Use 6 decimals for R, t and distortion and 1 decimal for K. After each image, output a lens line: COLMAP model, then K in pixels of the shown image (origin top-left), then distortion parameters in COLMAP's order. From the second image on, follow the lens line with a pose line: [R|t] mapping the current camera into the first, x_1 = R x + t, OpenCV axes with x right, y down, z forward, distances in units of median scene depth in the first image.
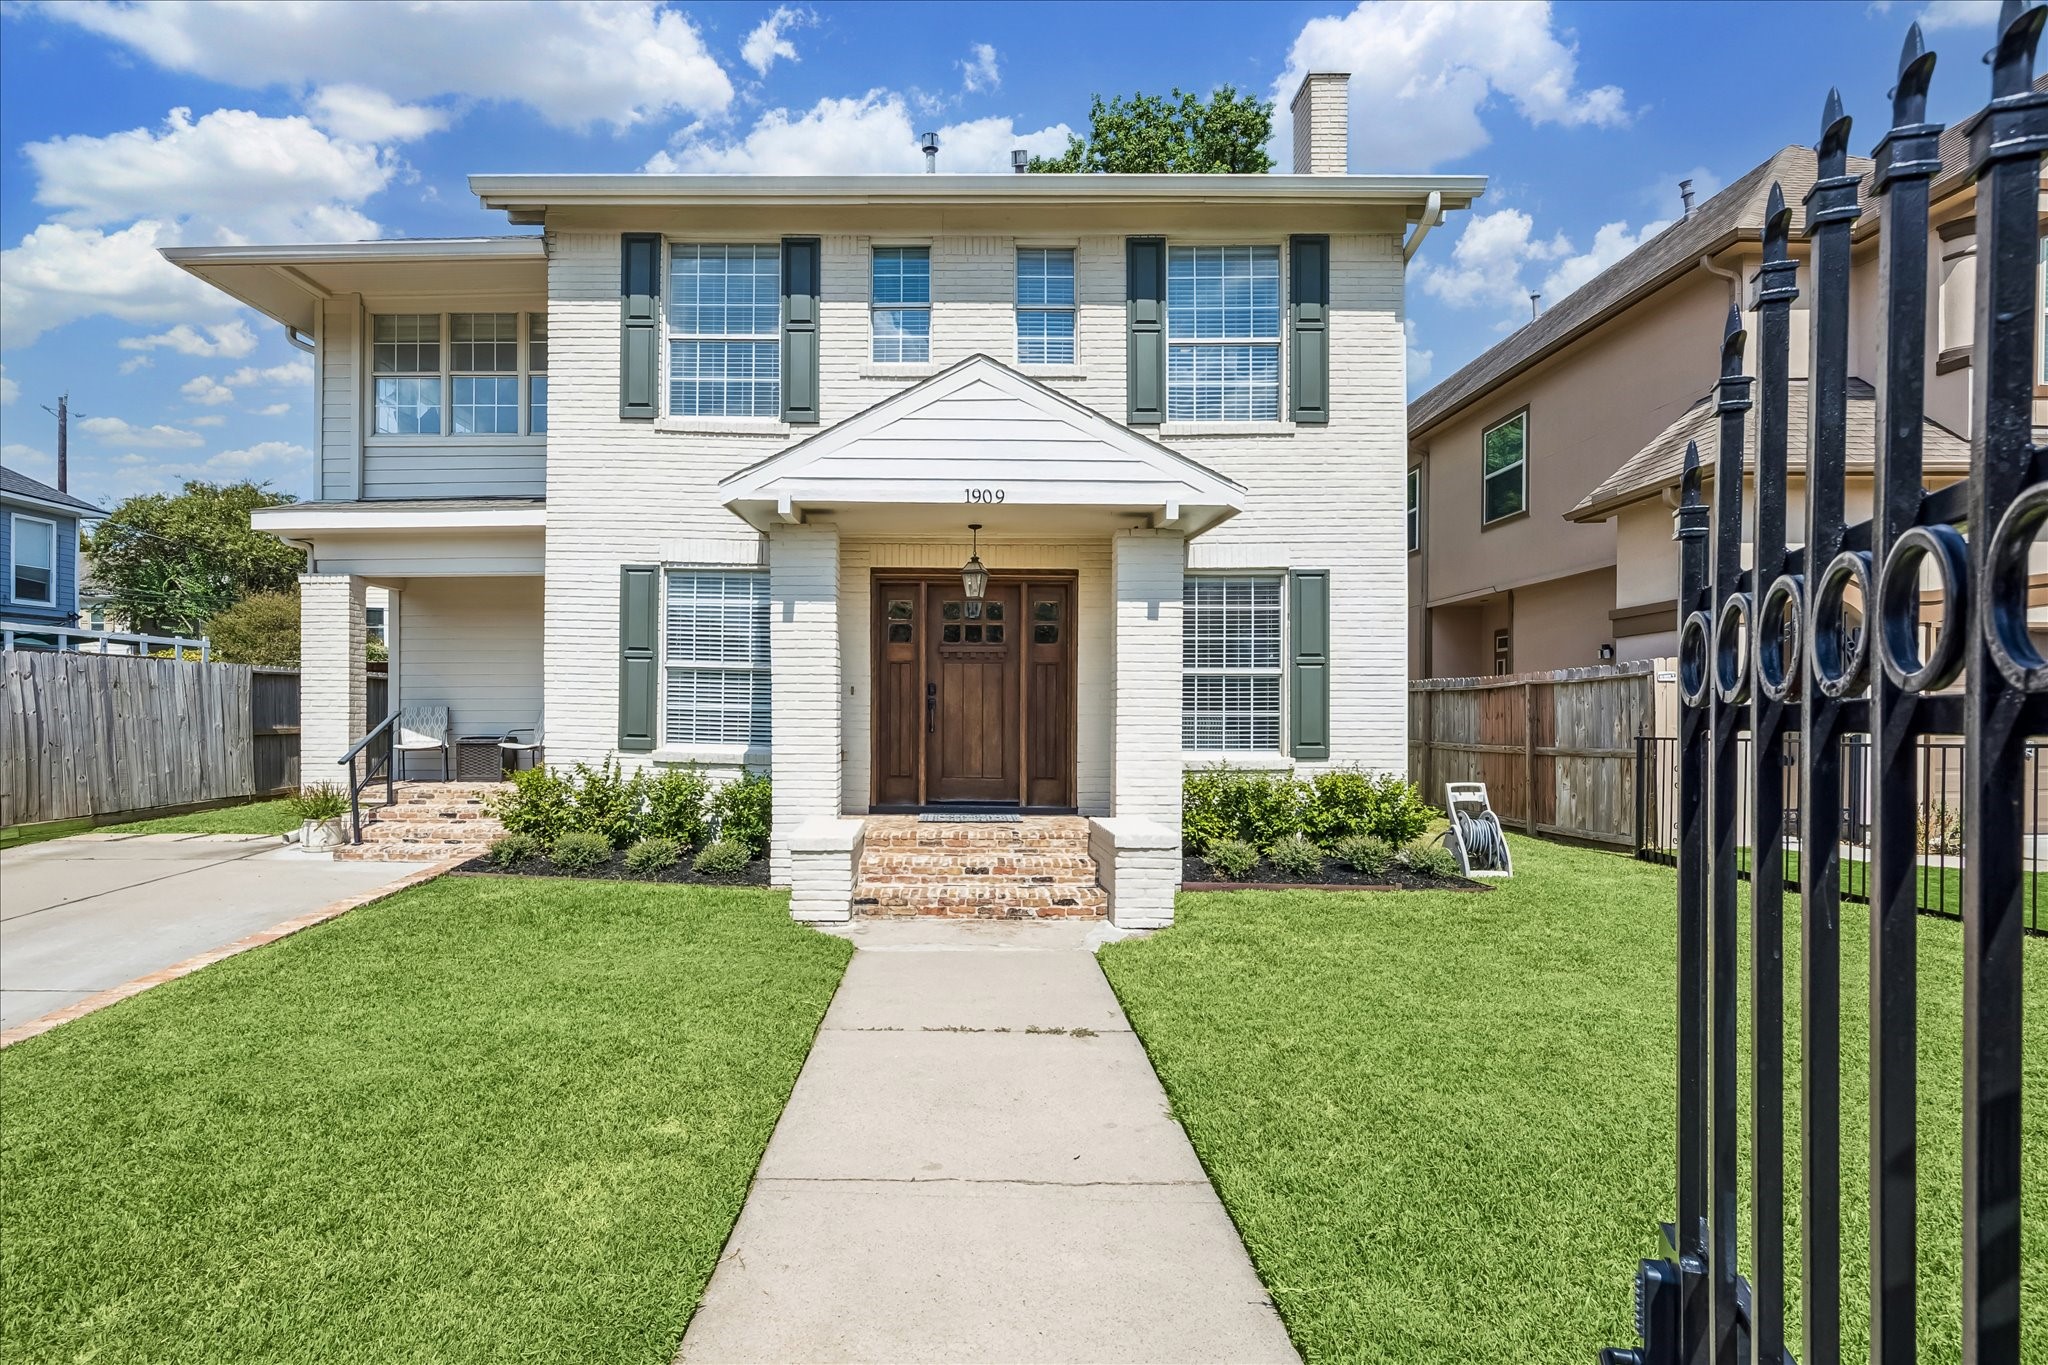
lens RADIAL K [[1009.8, 0, 1022.7], [0, 1009.8, 680.8], [0, 0, 1]] dist [-0.020274, 0.000355]
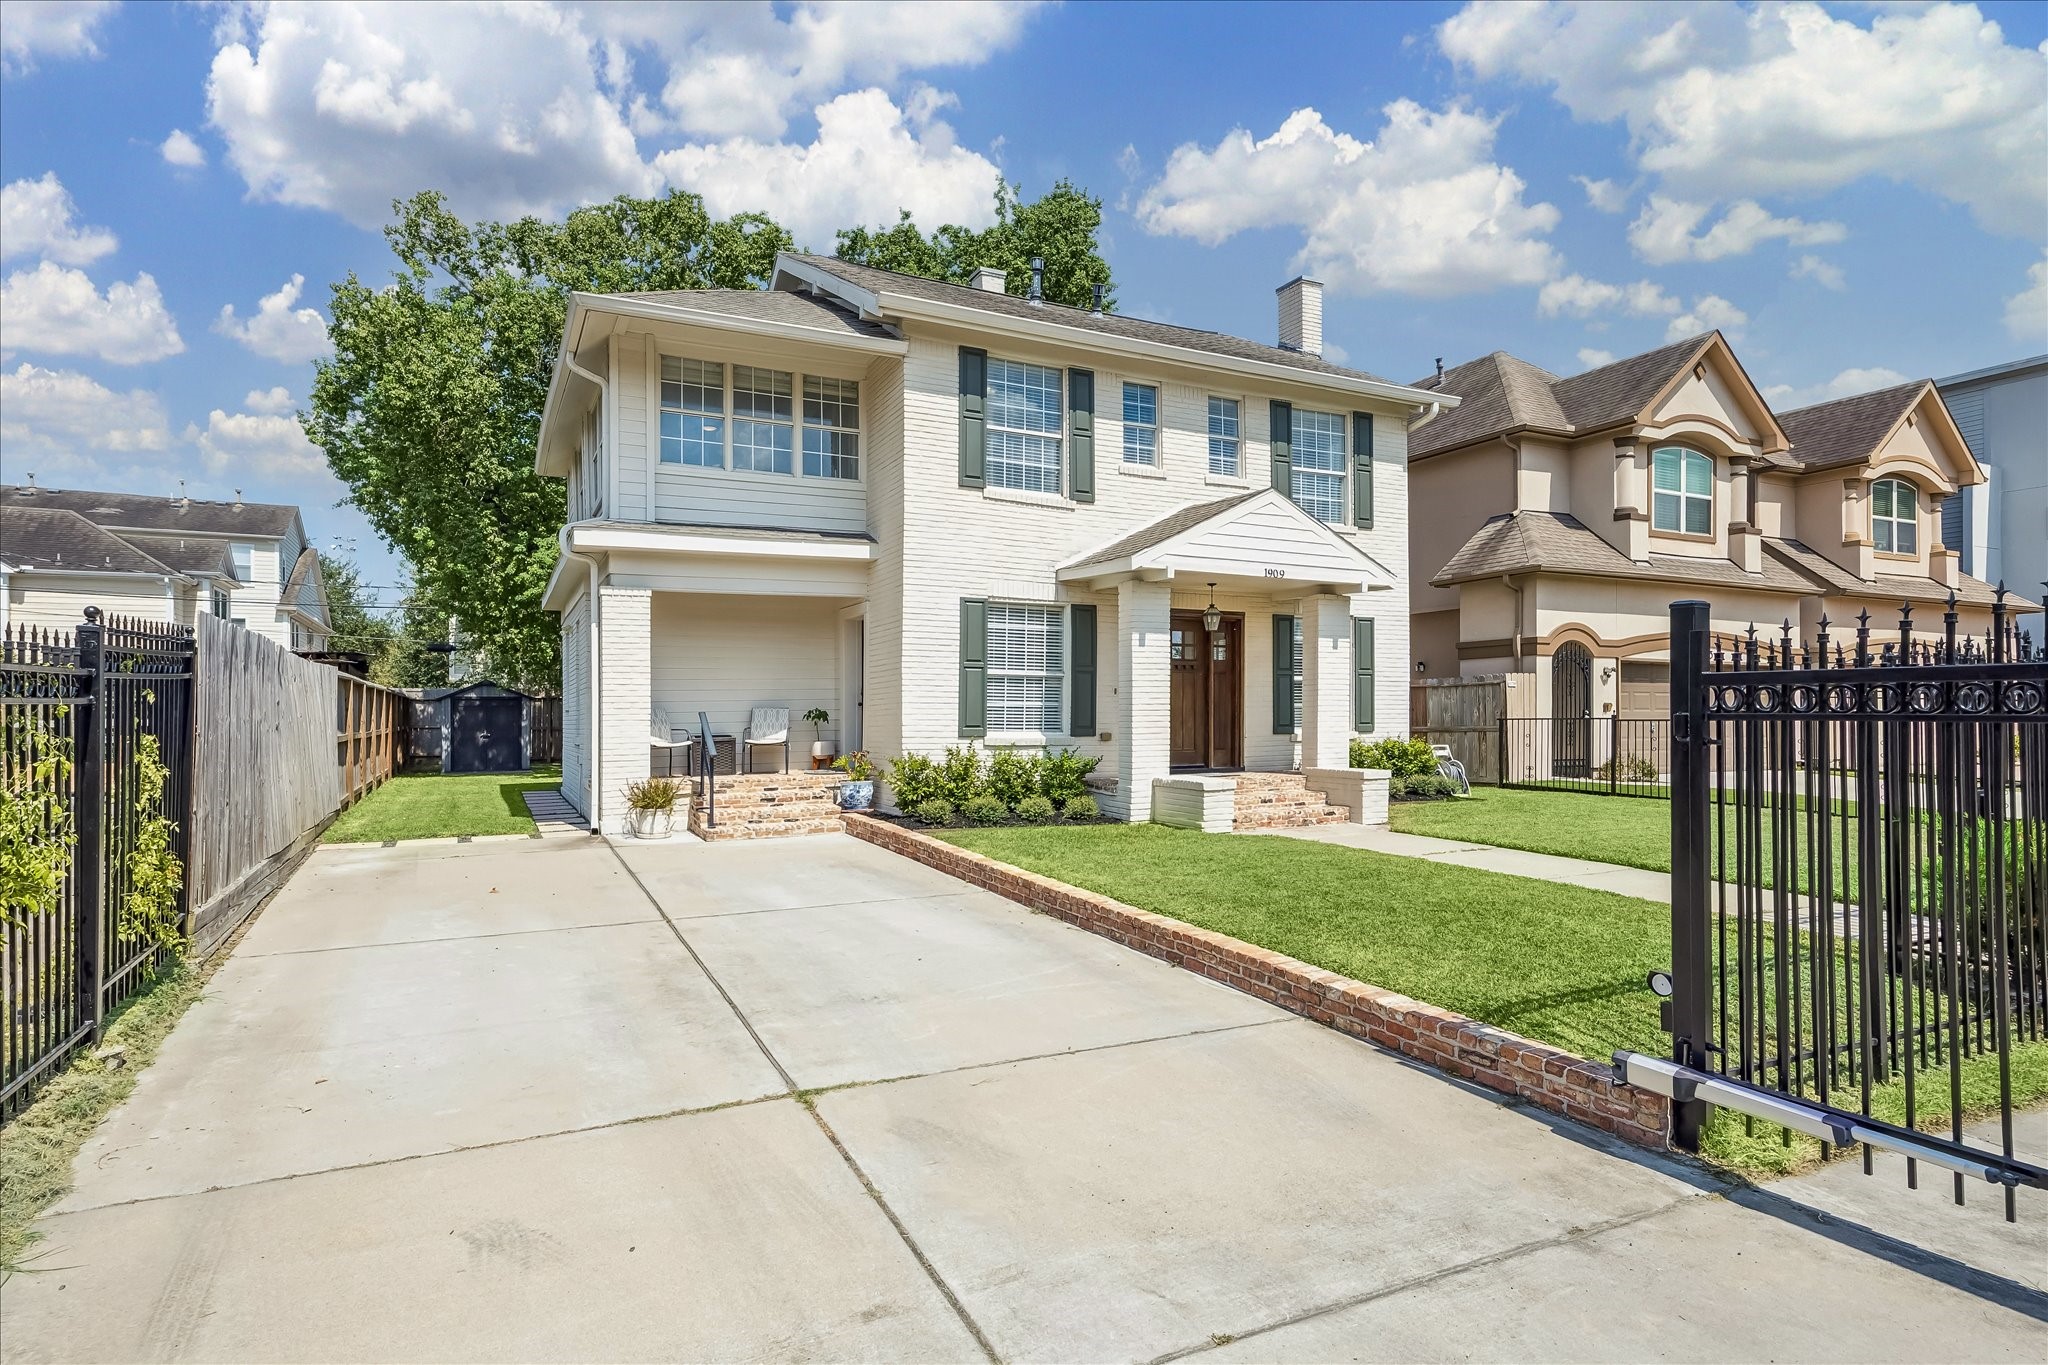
lens RADIAL K [[1218.3, 0, 1022.4], [0, 1218.3, 665.1], [0, 0, 1]] dist [-0.011814, 0.000043]
pose [[0.874747, 0.009250, 0.484491, -1.109711], [-0.001266, 0.999858, -0.016805, 0.001052], [-0.484577, 0.014087, 0.874635, -0.440651]]
